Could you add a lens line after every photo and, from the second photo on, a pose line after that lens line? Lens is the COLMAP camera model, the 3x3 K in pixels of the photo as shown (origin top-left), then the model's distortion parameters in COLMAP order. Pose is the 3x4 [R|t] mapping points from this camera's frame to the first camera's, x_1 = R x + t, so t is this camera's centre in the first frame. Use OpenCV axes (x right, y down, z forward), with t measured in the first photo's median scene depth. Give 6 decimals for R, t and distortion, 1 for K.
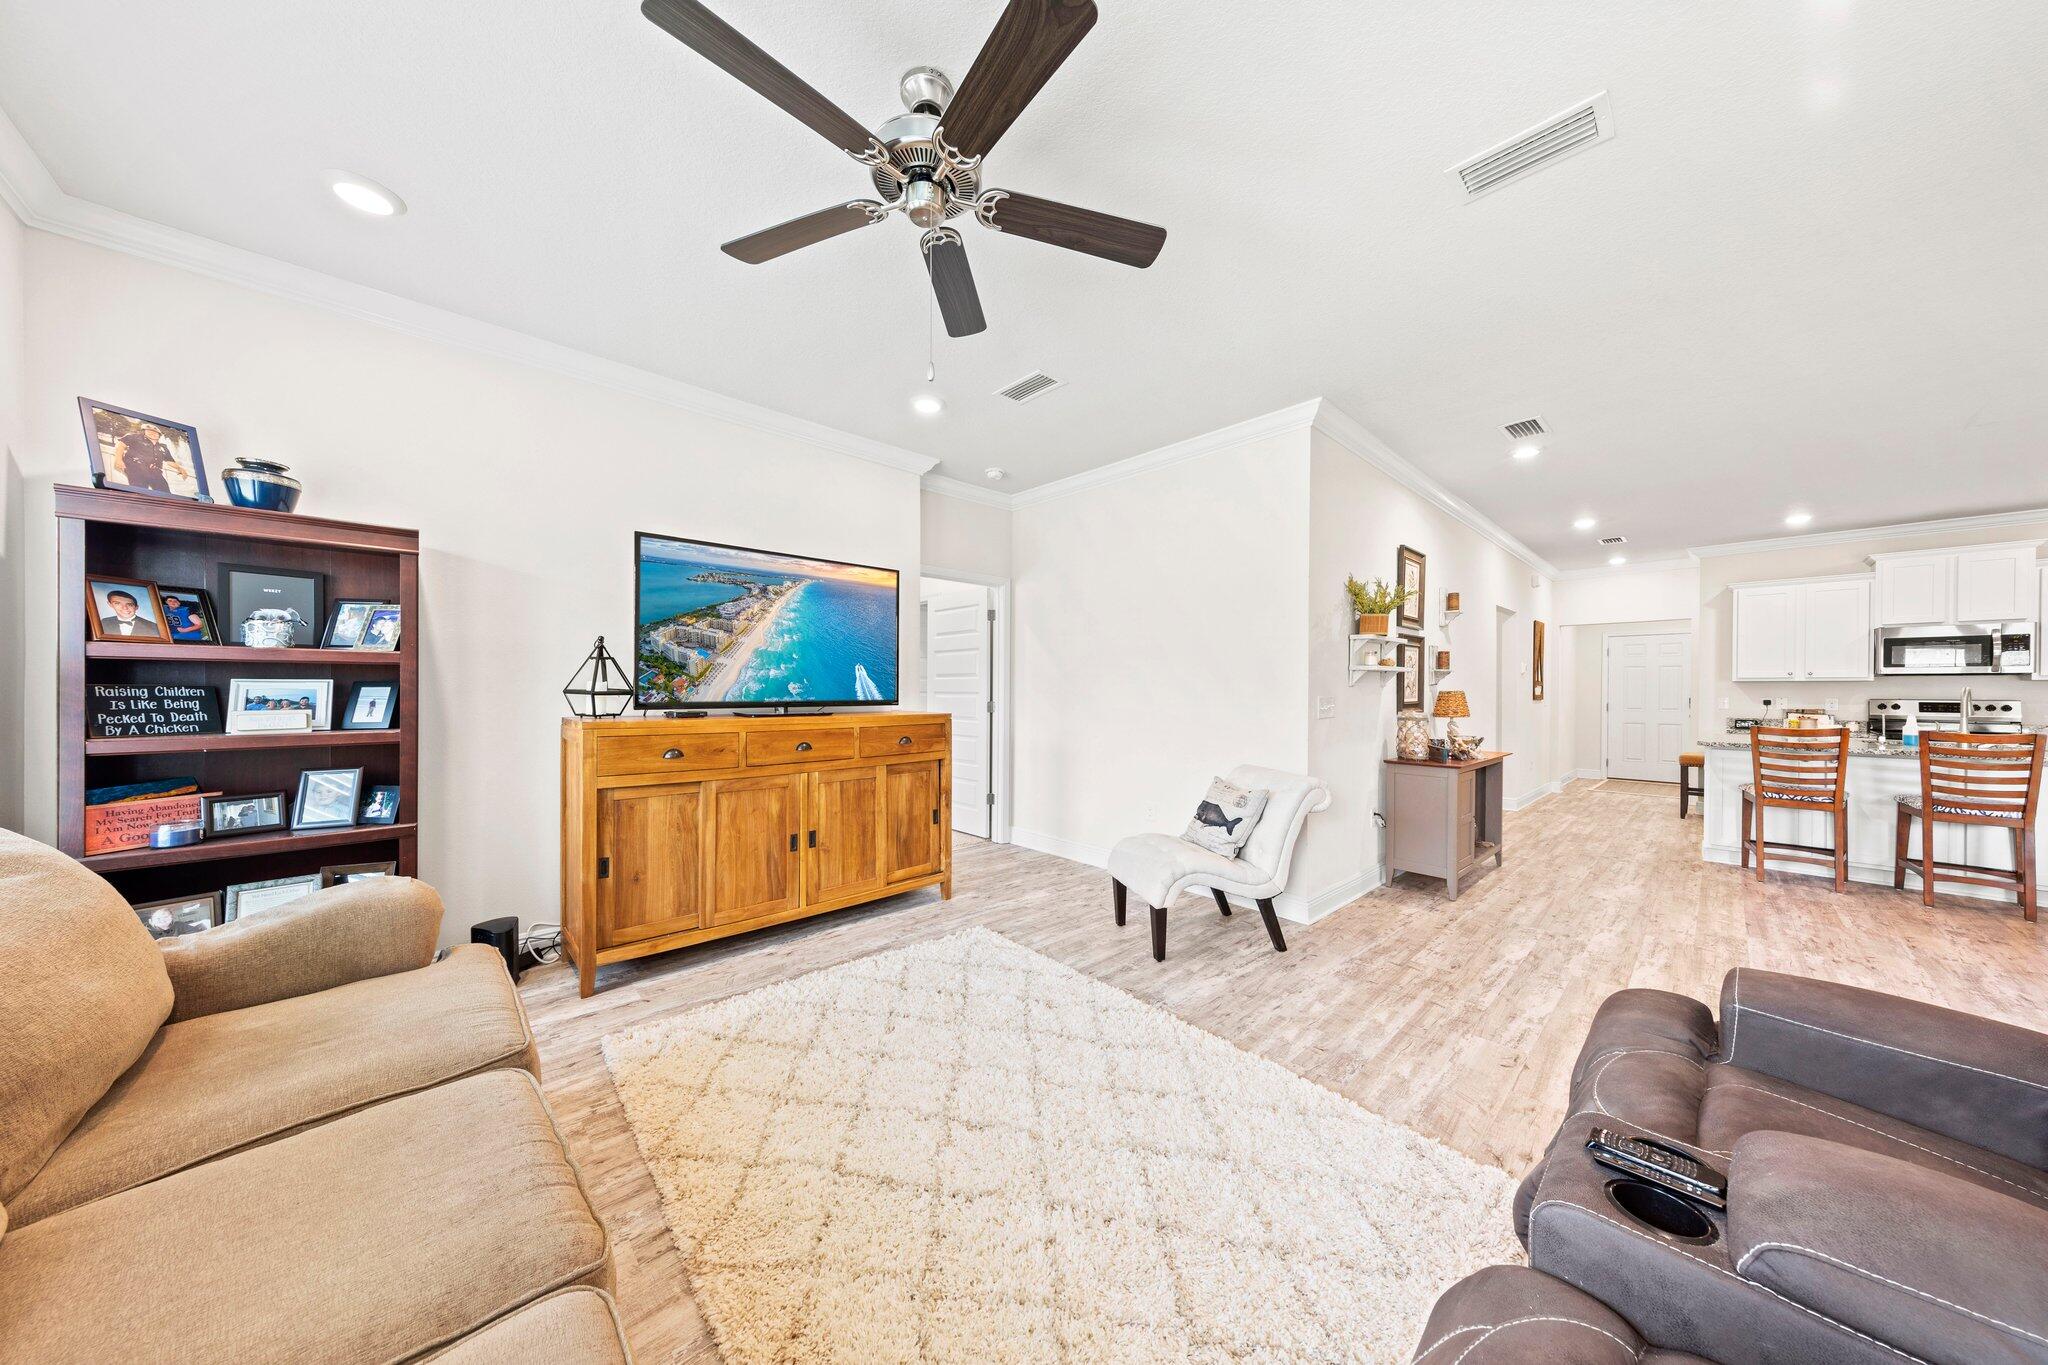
lens RADIAL K [[627.7, 0, 1002.5], [0, 627.7, 751.2], [0, 0, 1]] dist [-0.041351, -0.000045]
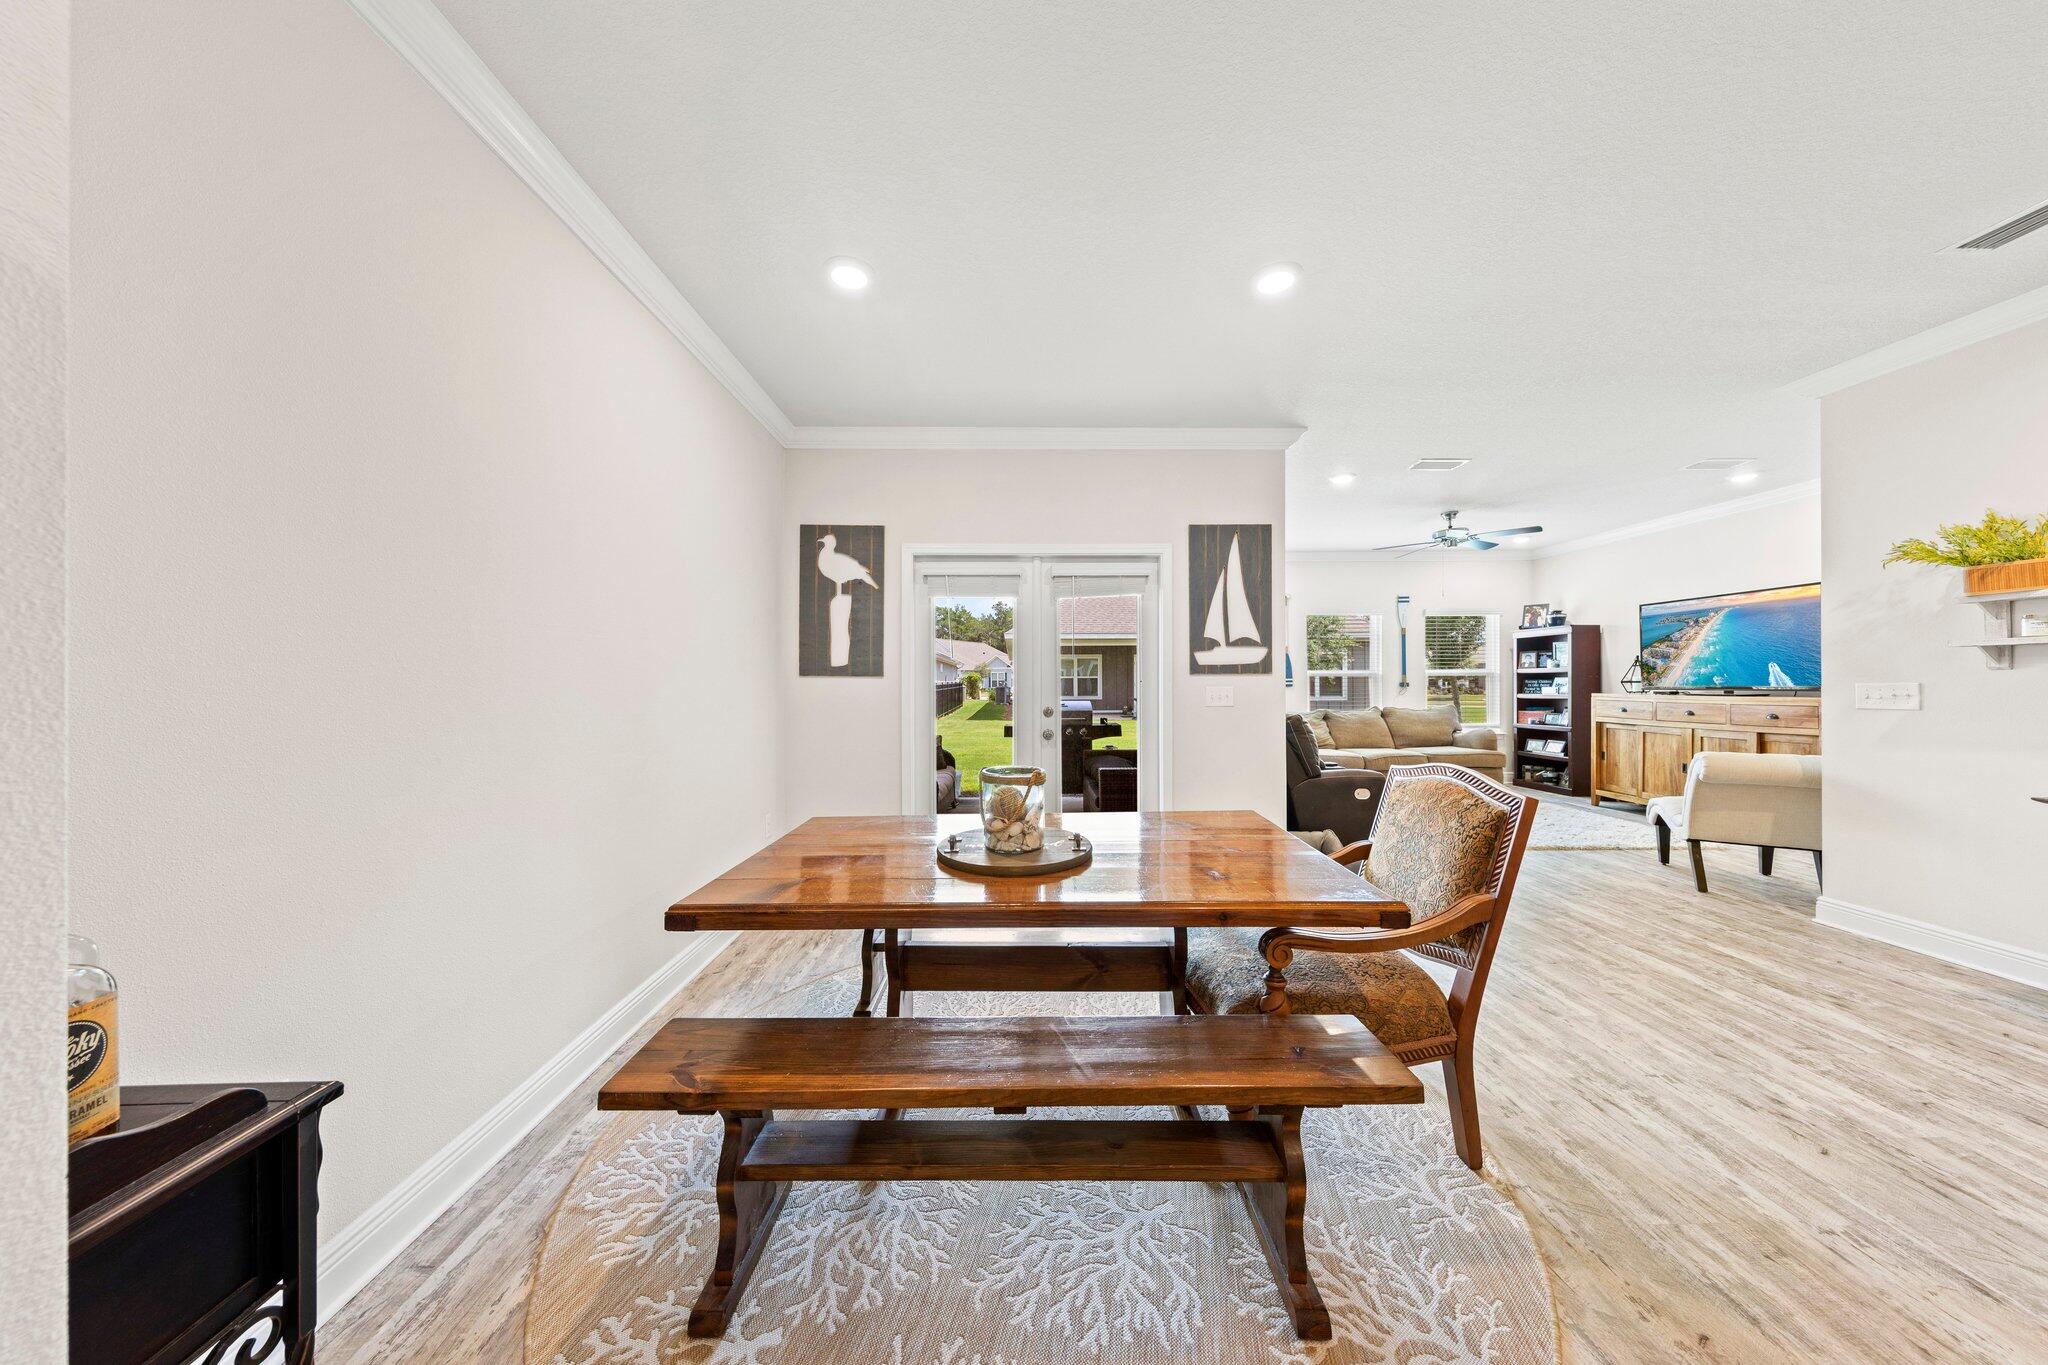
lens RADIAL K [[638.3, 0, 1008.6], [0, 638.3, 680.5], [0, 0, 1]] dist [0.001291, 0.000028]
pose [[-0.667603, 0.007512, -0.744480, 2.340374], [-0.048610, 0.997376, 0.053654, -0.105507], [0.742929, 0.072009, -0.665486, 0.766254]]
